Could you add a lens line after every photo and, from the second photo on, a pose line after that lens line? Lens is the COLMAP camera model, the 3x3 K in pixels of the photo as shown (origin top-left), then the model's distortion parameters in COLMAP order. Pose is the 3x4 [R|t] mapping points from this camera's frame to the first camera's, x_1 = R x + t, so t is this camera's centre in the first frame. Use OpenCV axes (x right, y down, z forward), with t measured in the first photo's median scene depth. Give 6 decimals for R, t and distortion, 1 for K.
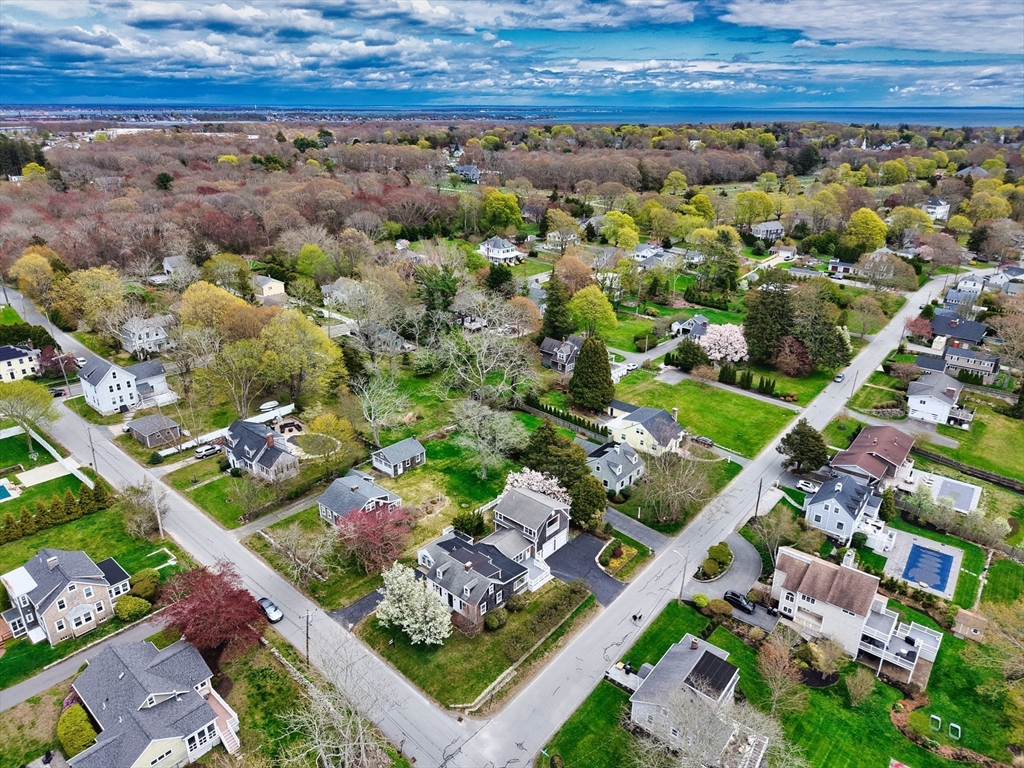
lens RADIAL K [[693.1, 0, 511.1], [0, 693.1, 372.2], [0, 0, 1]] dist [0.067339, -0.093046]
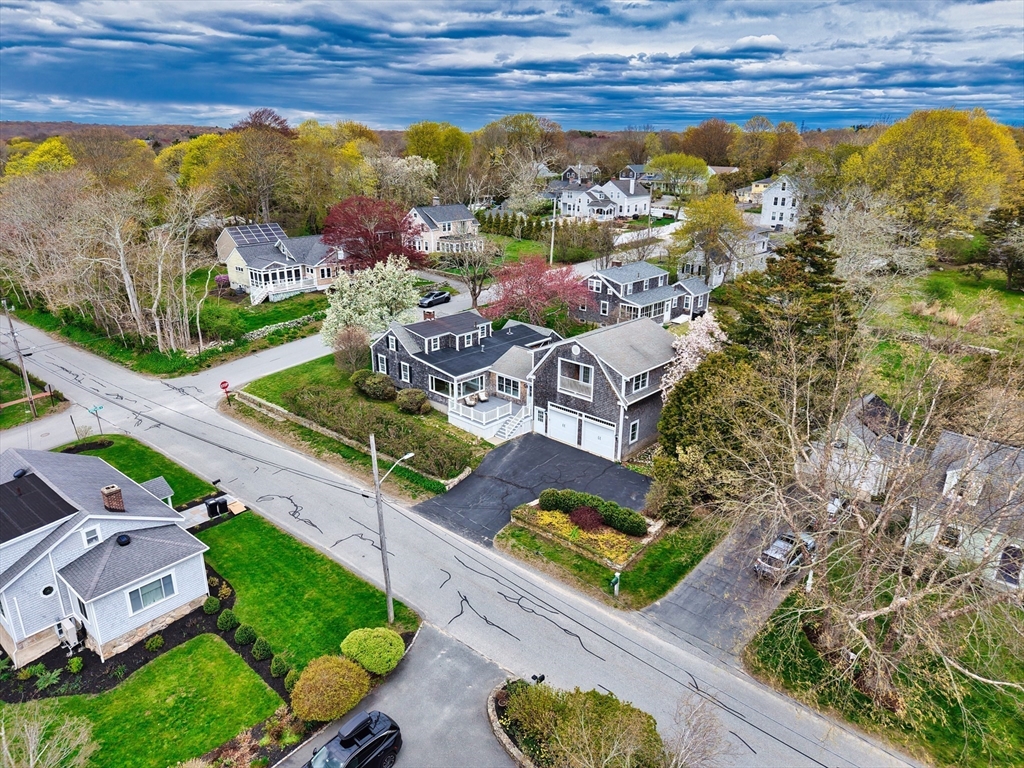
lens RADIAL K [[693.1, 0, 511.1], [0, 693.1, 372.2], [0, 0, 1]] dist [0.067339, -0.093046]
pose [[-0.024914, 0.312617, -0.949553, 0.443385], [-0.361350, 0.882809, 0.300124, 0.086221], [0.932097, 0.350598, 0.090970, 0.825532]]
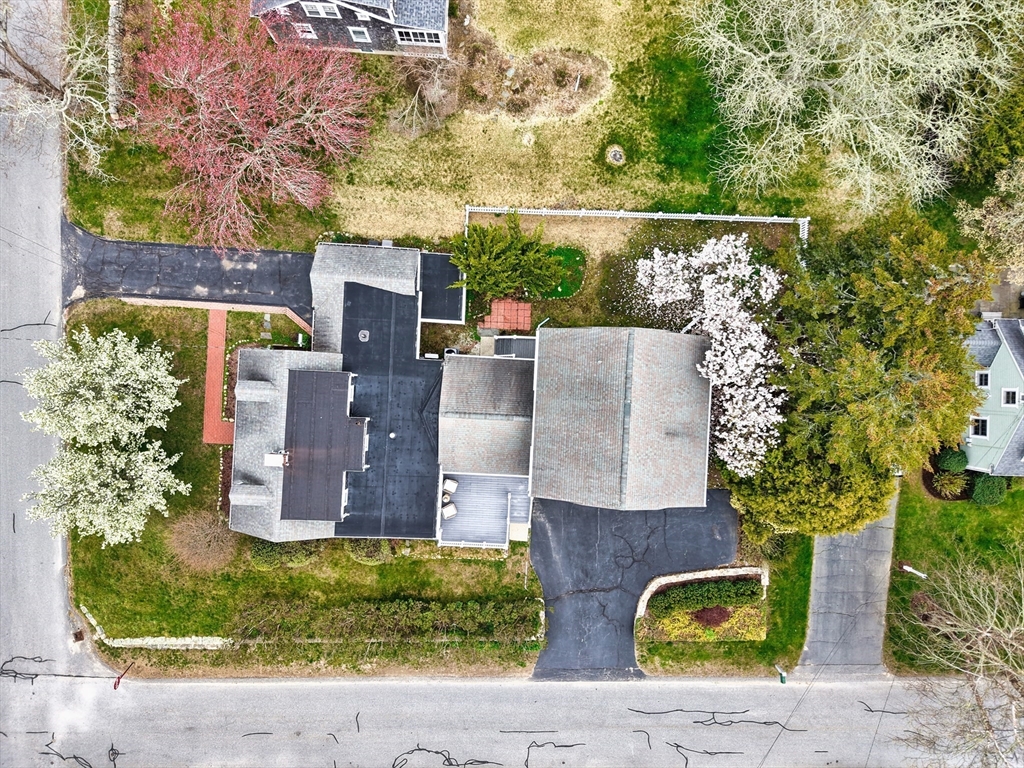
lens RADIAL K [[693.1, 0, 511.1], [0, 693.1, 372.2], [0, 0, 1]] dist [0.067339, -0.093046]
pose [[0.626612, 0.779235, -0.012292, -0.011965], [-0.277997, 0.238227, 0.930573, -0.085596], [0.728063, -0.579690, 0.365901, 0.786550]]
